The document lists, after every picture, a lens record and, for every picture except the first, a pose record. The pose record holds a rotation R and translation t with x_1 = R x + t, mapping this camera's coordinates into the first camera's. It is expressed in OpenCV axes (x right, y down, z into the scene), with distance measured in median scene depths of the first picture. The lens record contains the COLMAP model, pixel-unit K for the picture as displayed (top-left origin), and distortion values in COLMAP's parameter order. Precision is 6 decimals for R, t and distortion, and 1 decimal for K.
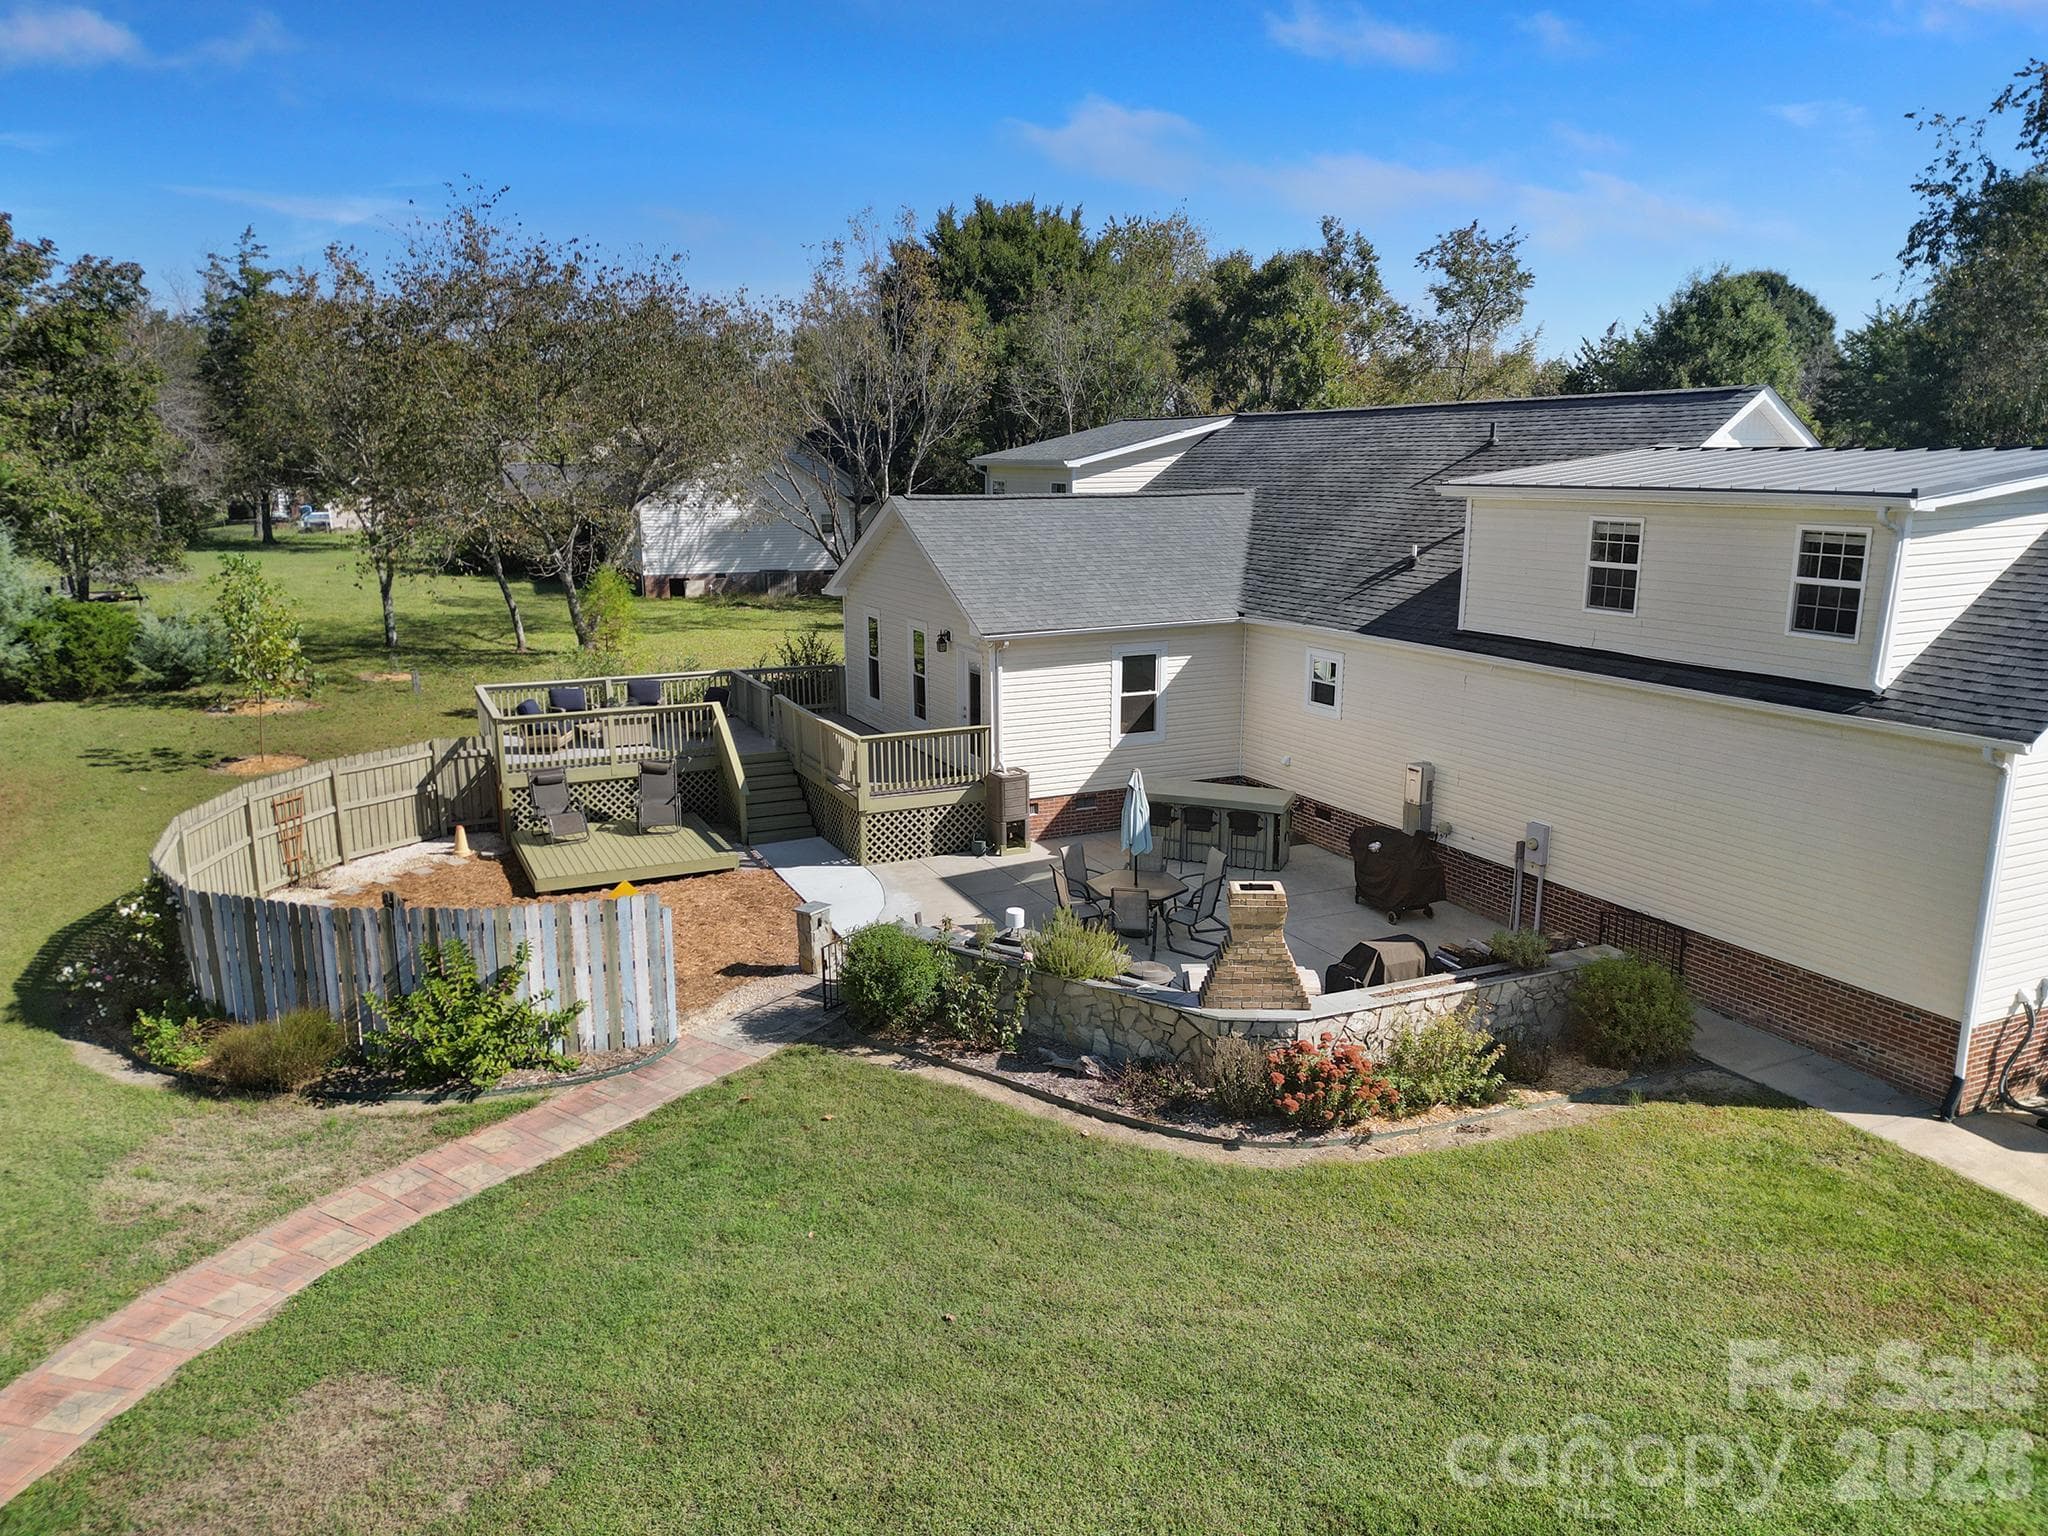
lens RADIAL K [[1439.6, 0, 1020.2], [0, 1439.6, 775.5], [0, 0, 1]] dist [0.046777, -0.002281]
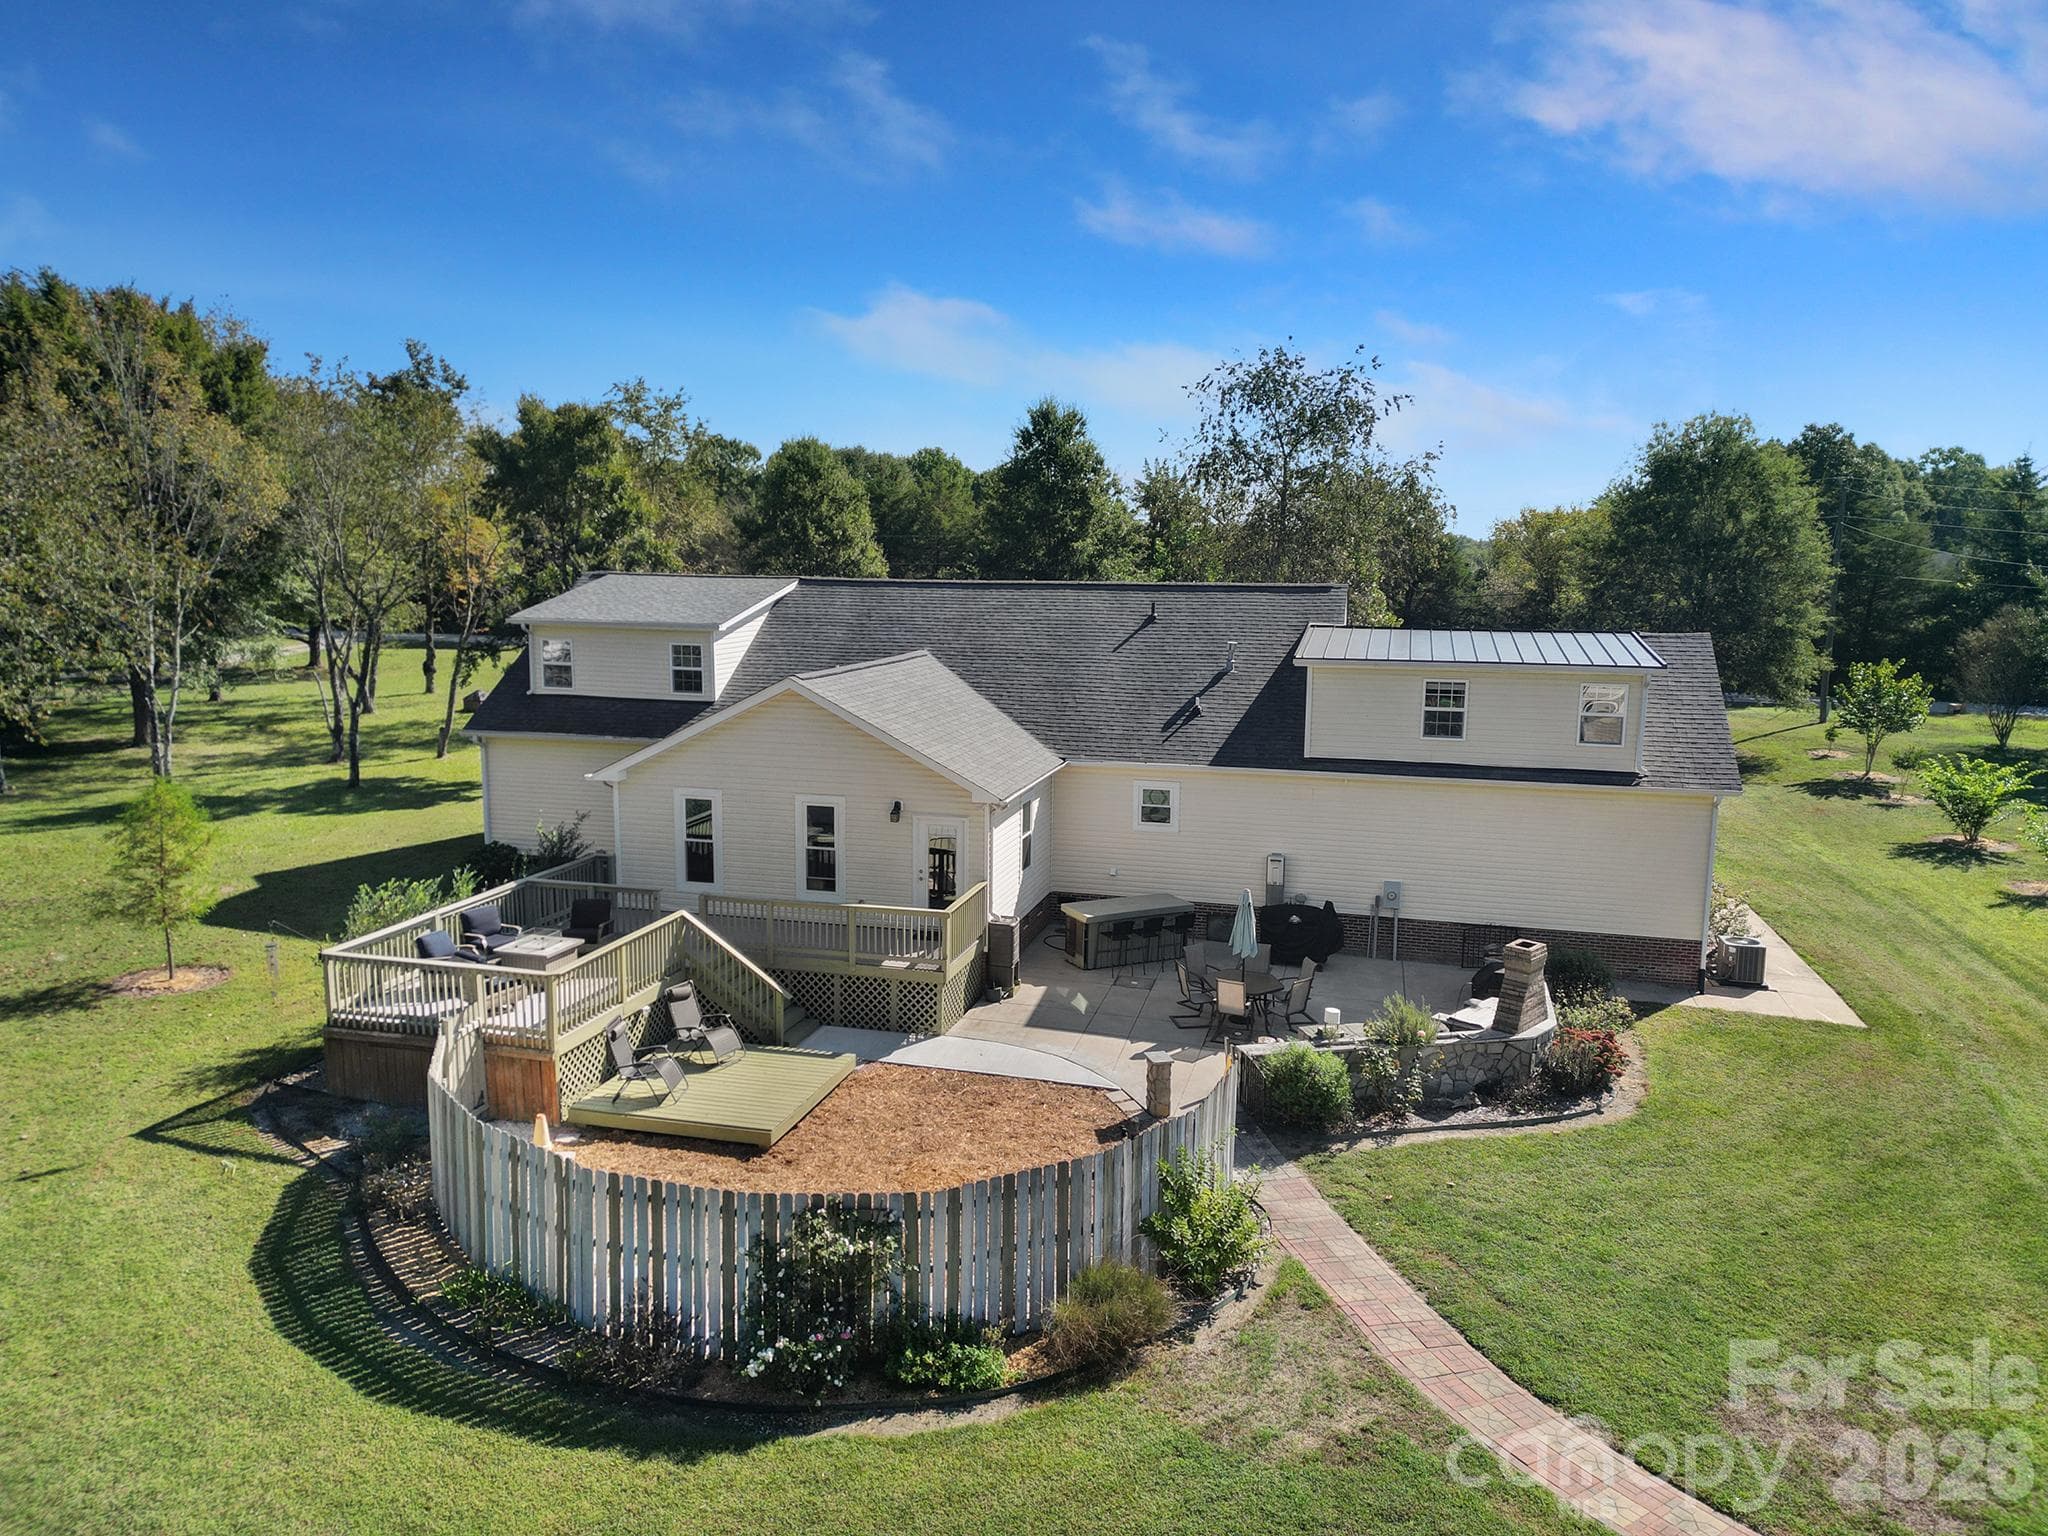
lens RADIAL K [[1439.6, 0, 1019.5], [0, 1439.6, 758.8], [0, 0, 1]] dist [0.046777, -0.002281]
pose [[0.651025, -0.103437, 0.751975, -1.184243], [0.155856, 0.987779, 0.000941, -0.180963], [-0.742883, 0.116587, 0.659191, 0.344569]]
